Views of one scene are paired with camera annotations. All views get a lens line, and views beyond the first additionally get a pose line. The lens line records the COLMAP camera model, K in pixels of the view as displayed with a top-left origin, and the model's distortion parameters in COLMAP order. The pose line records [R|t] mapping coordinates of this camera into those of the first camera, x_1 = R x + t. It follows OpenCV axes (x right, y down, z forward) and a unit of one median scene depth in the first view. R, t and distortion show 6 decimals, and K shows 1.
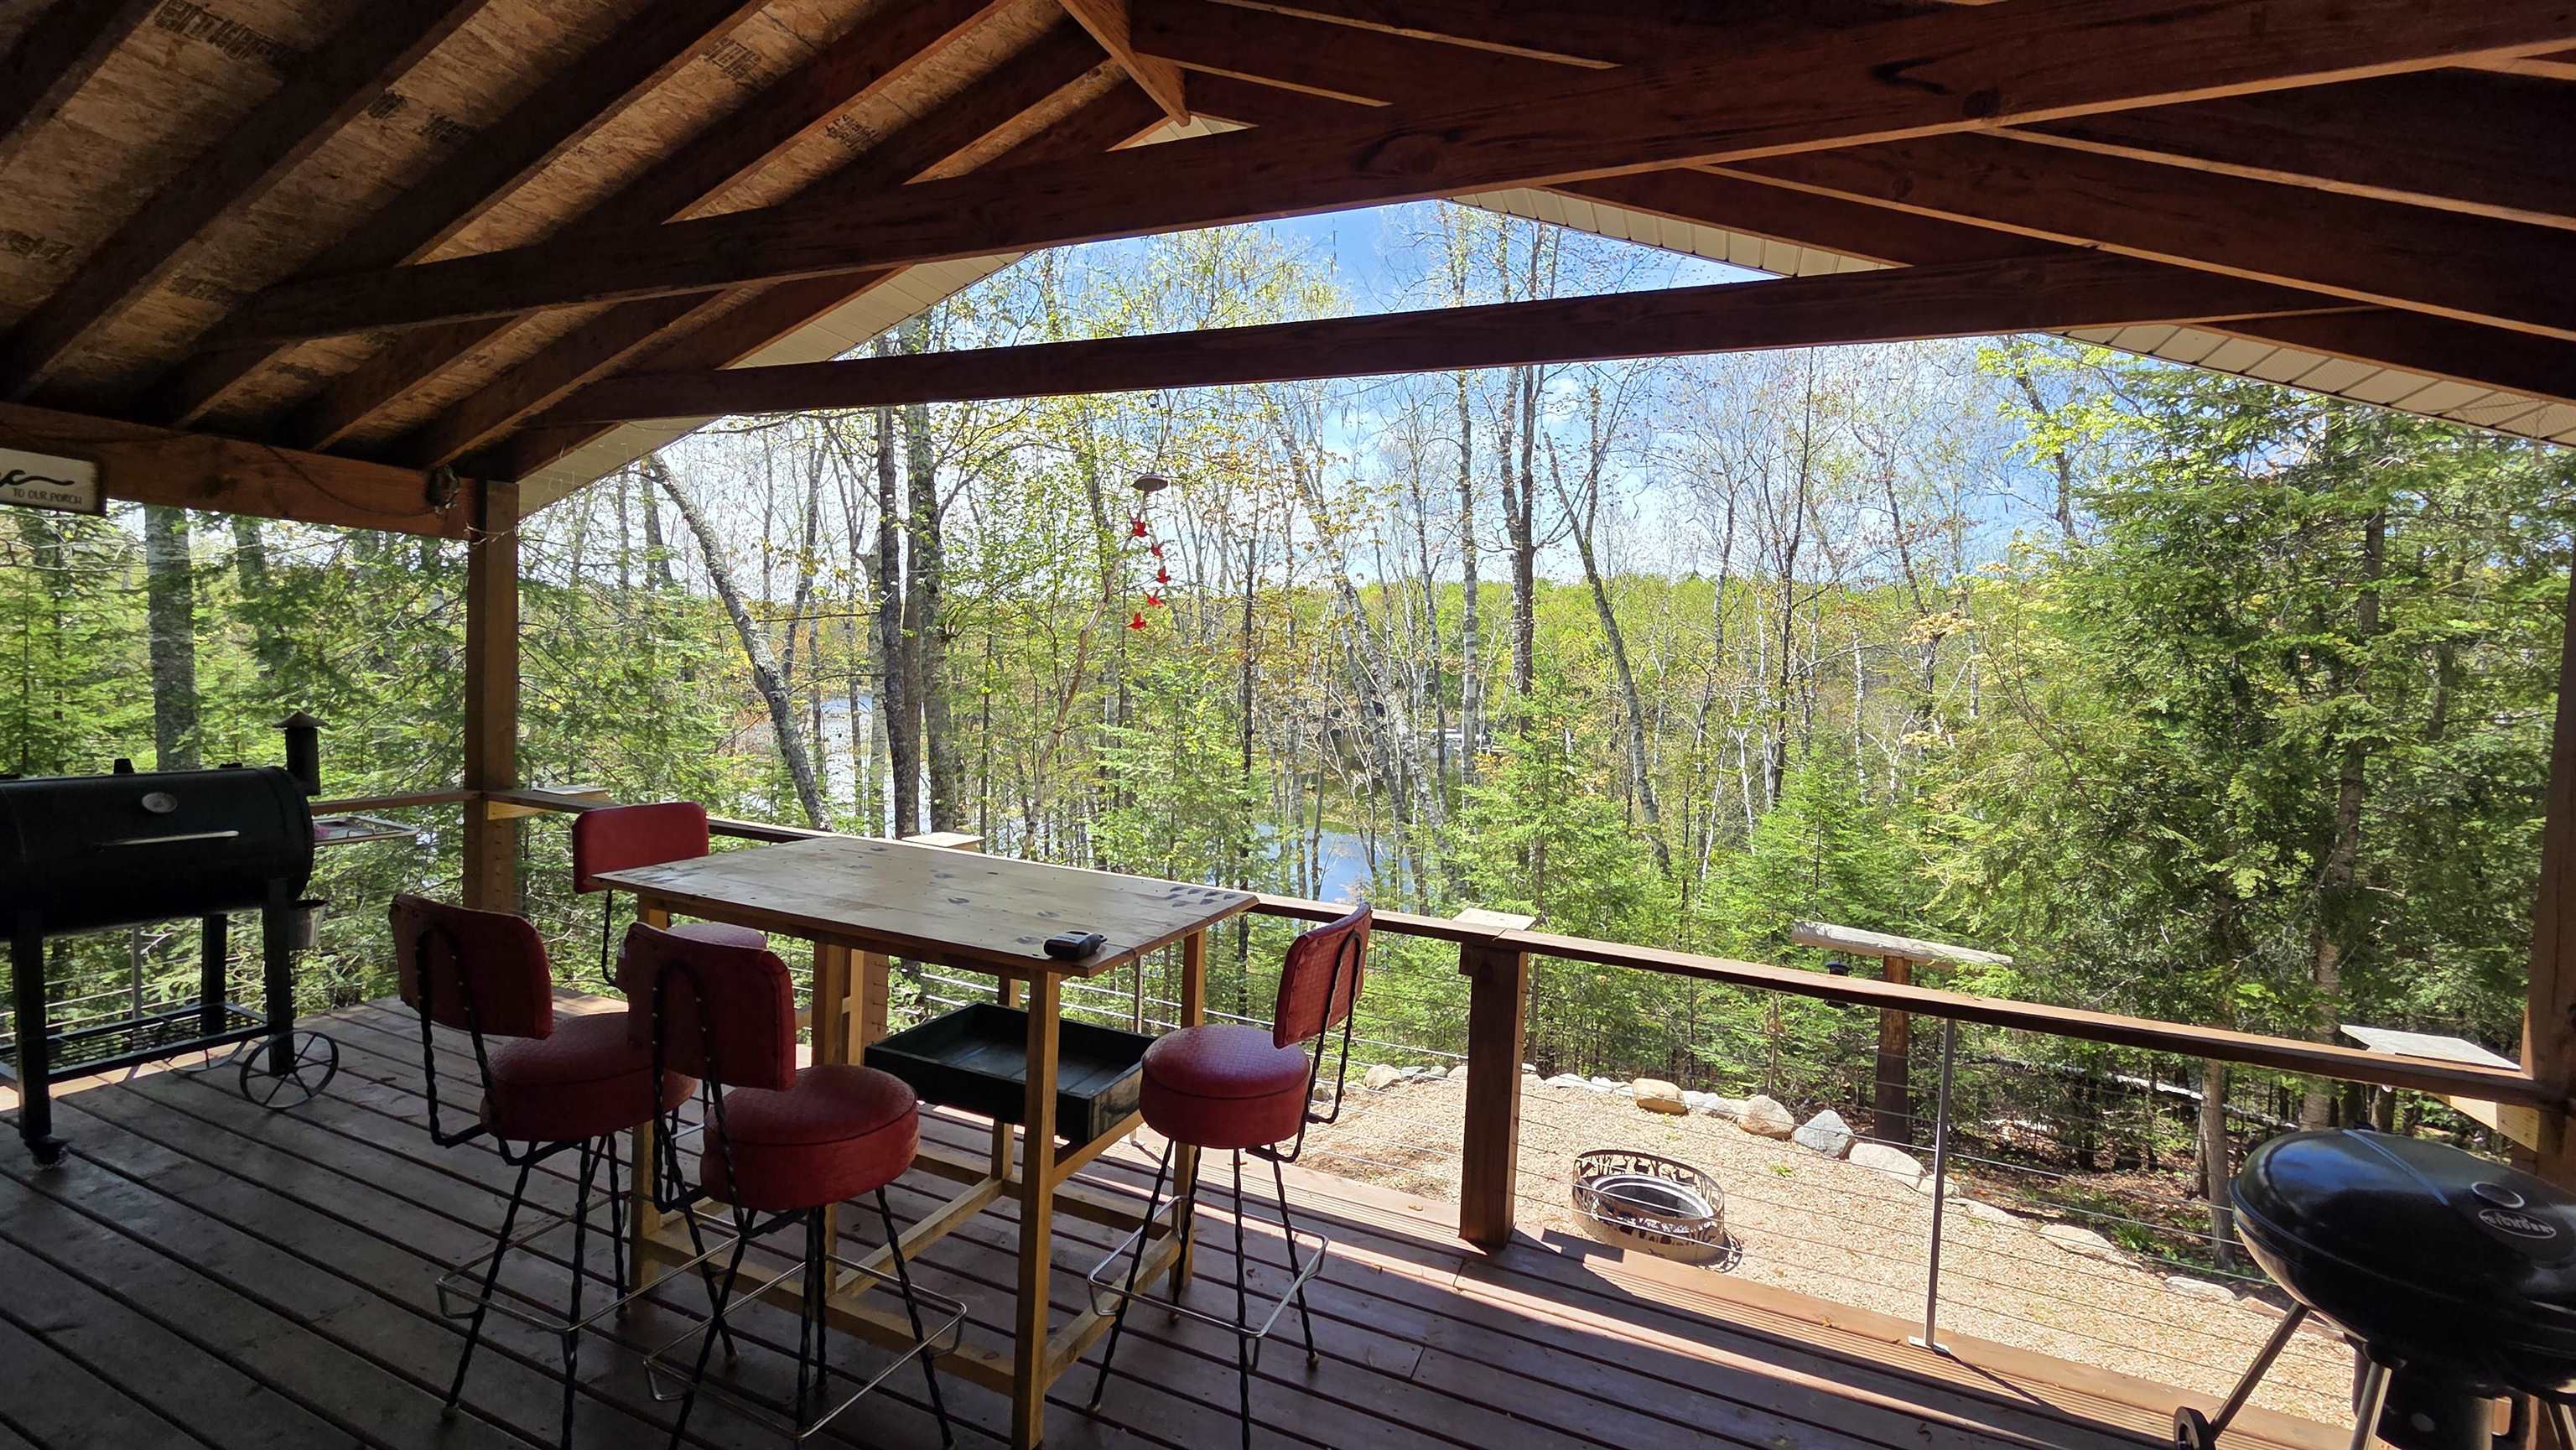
lens RADIAL K [[1044.7, 0, 1295.3], [0, 1044.7, 704.9], [0, 0, 1]] dist [0.000736, 0.000337]
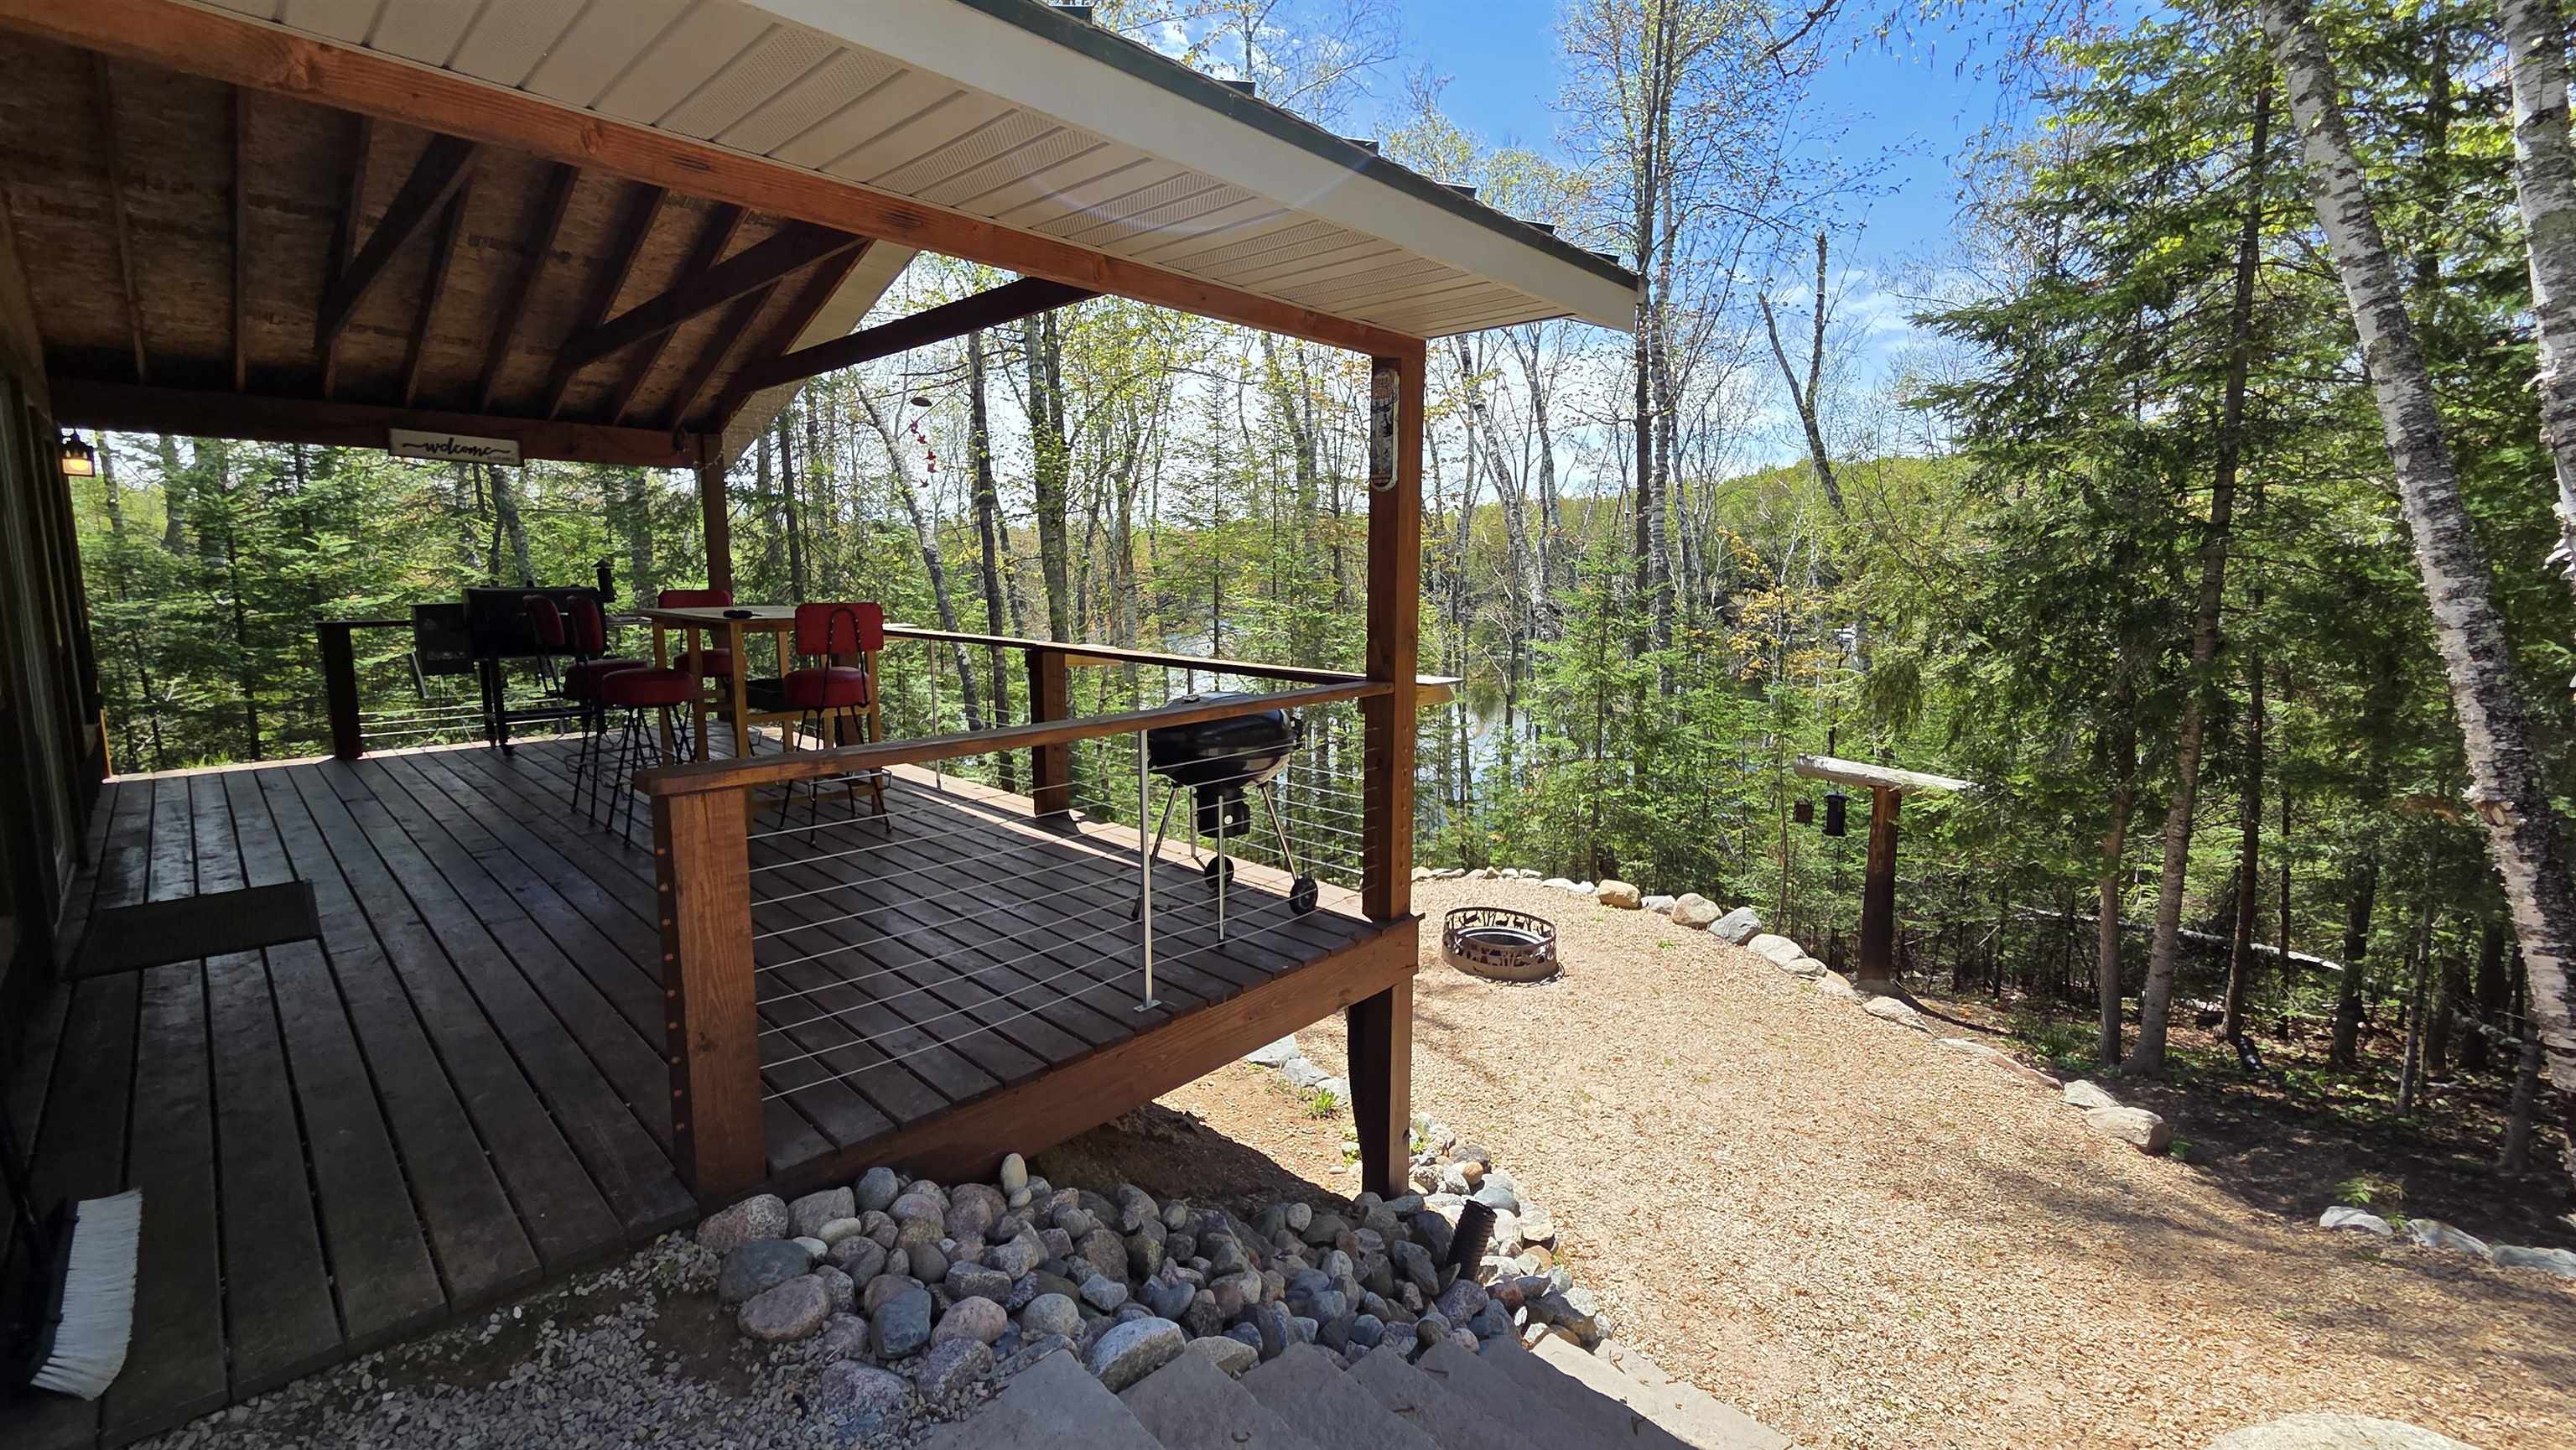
lens RADIAL K [[1045.7, 0, 1299.2], [0, 1045.7, 712.1], [0, 0, 1]] dist [-0.001705, -0.000985]
pose [[0.936368, 0.007667, -0.350936, 0.893504], [0.024947, 0.995780, 0.088318, 0.137005], [0.350132, -0.091453, 0.932225, -0.372772]]
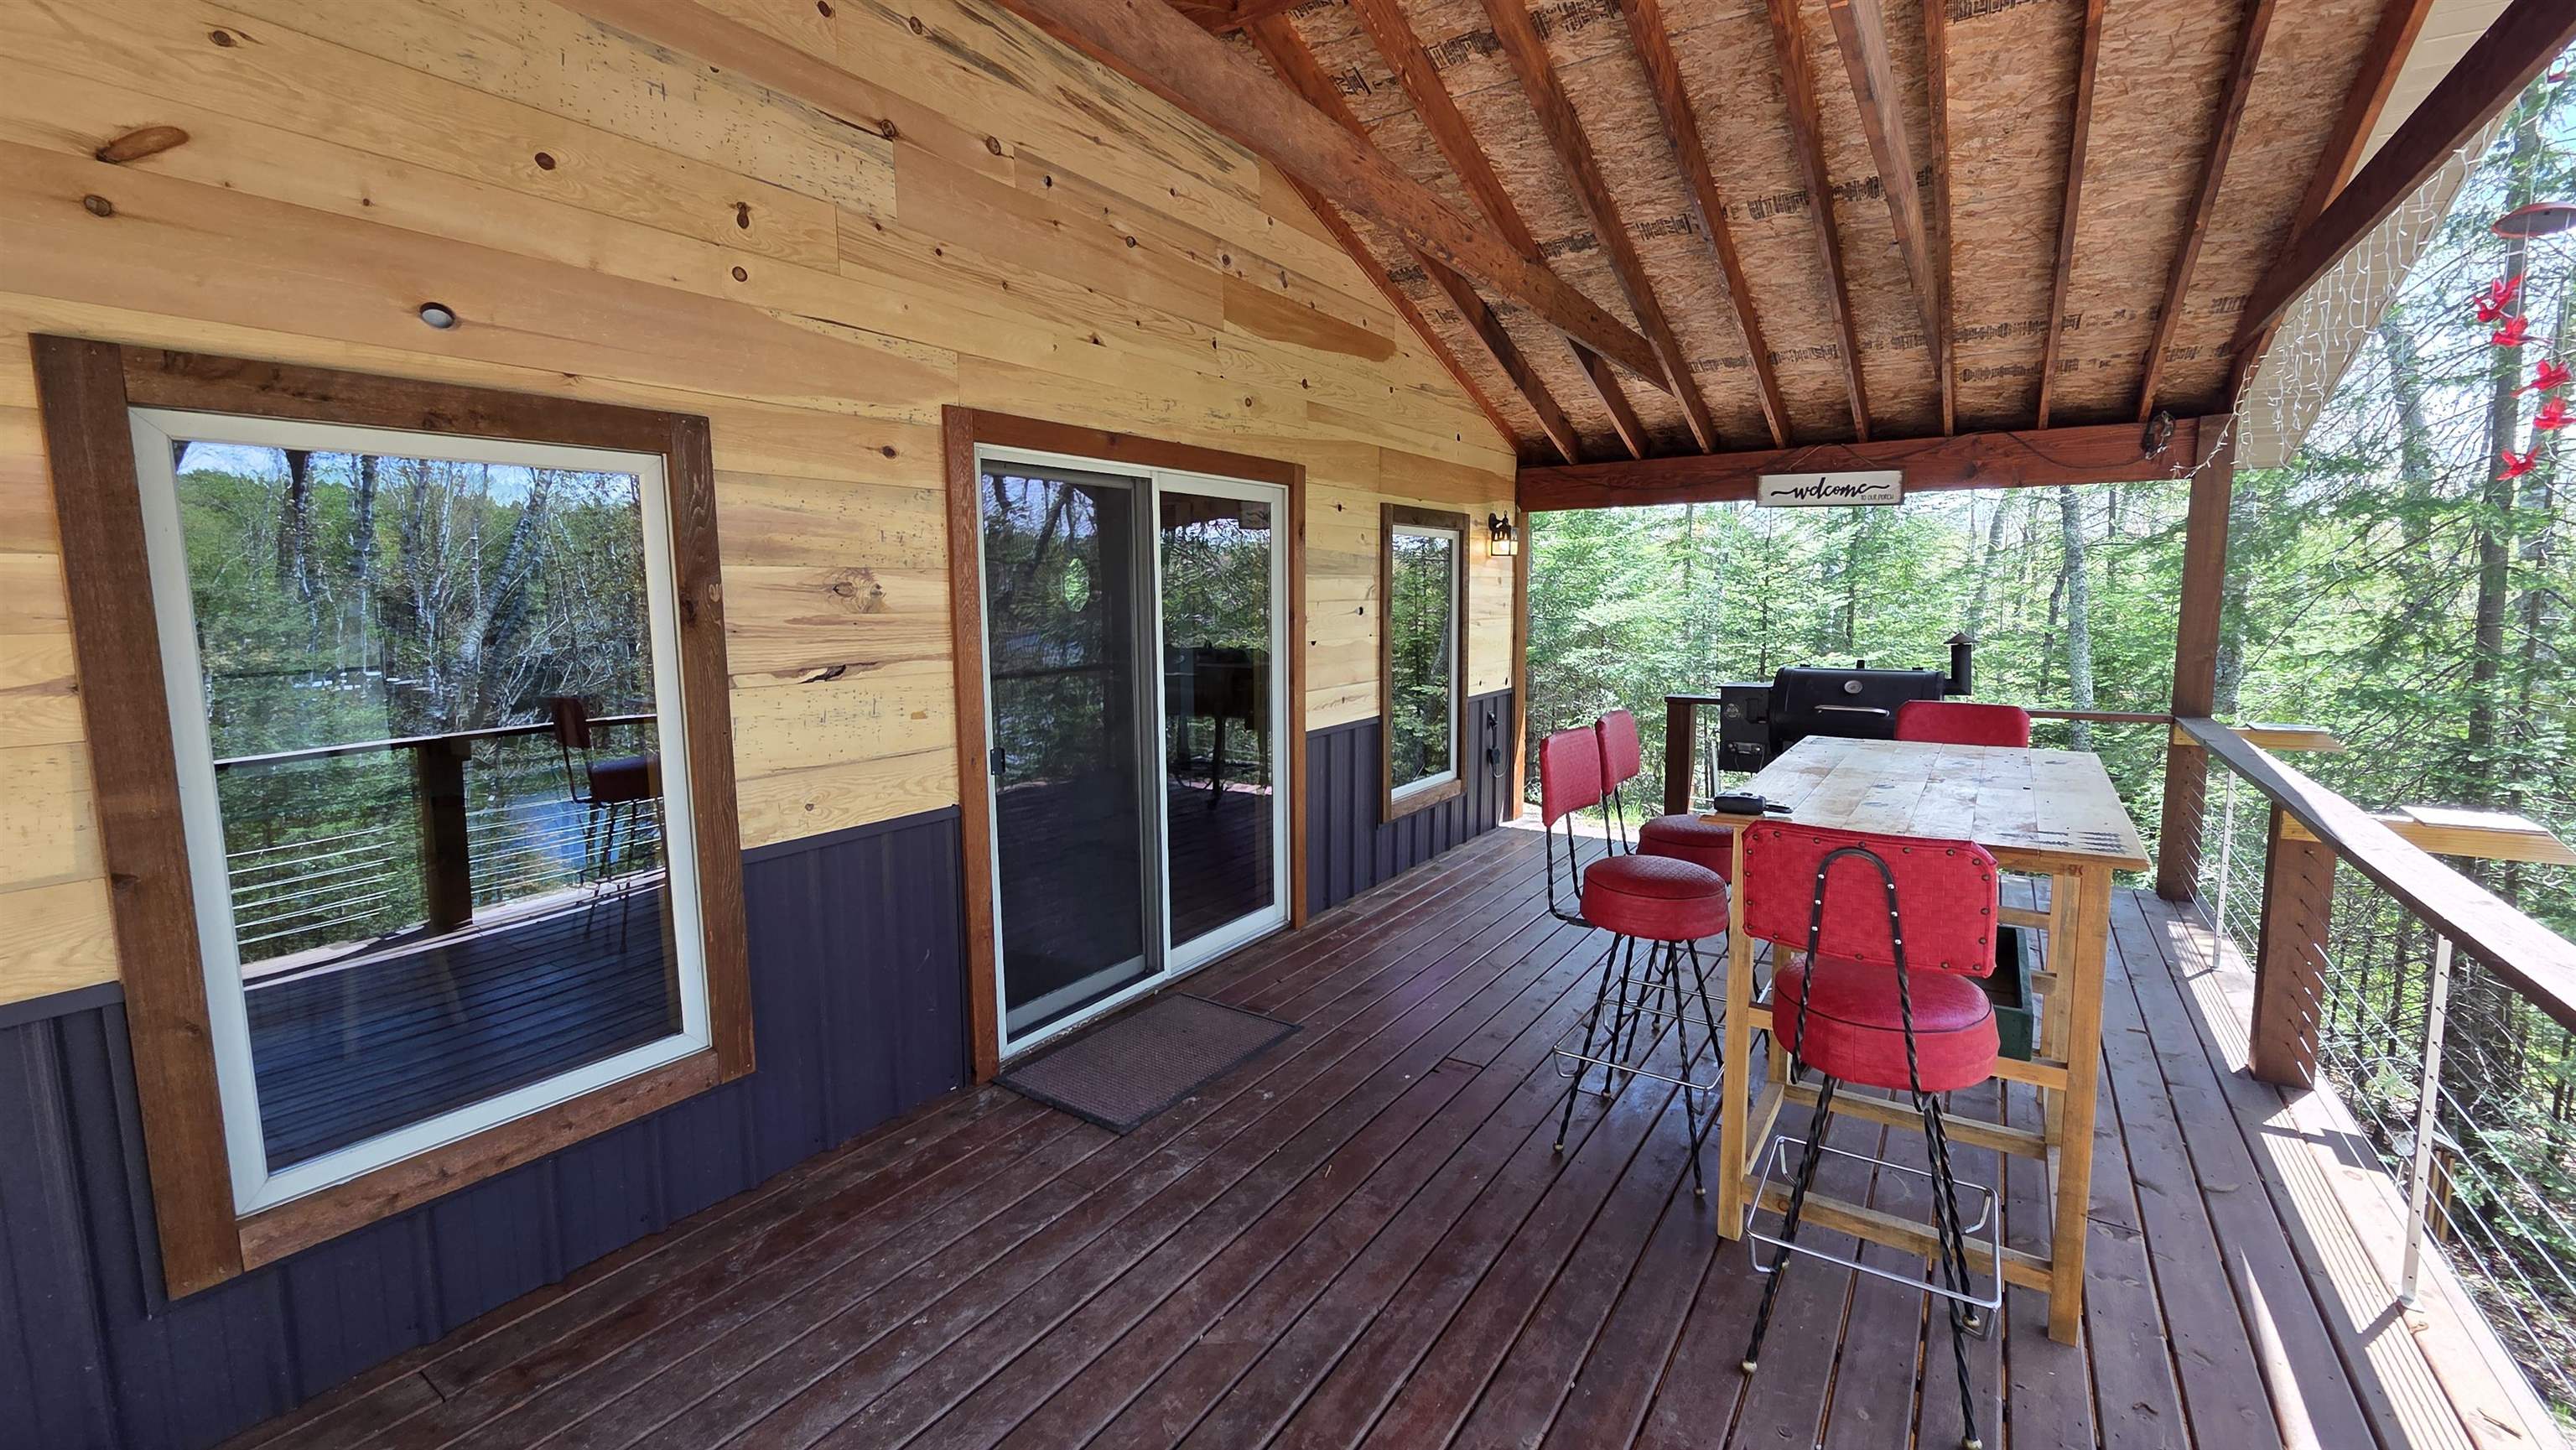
lens RADIAL K [[1045.7, 0, 1299.2], [0, 1045.7, 712.1], [0, 0, 1]] dist [-0.001705, -0.000985]
pose [[-0.190185, 0.066418, -0.979499, 0.483124], [-0.034765, 0.996628, 0.074330, 0.033829], [0.981133, 0.048189, -0.187235, 0.384762]]
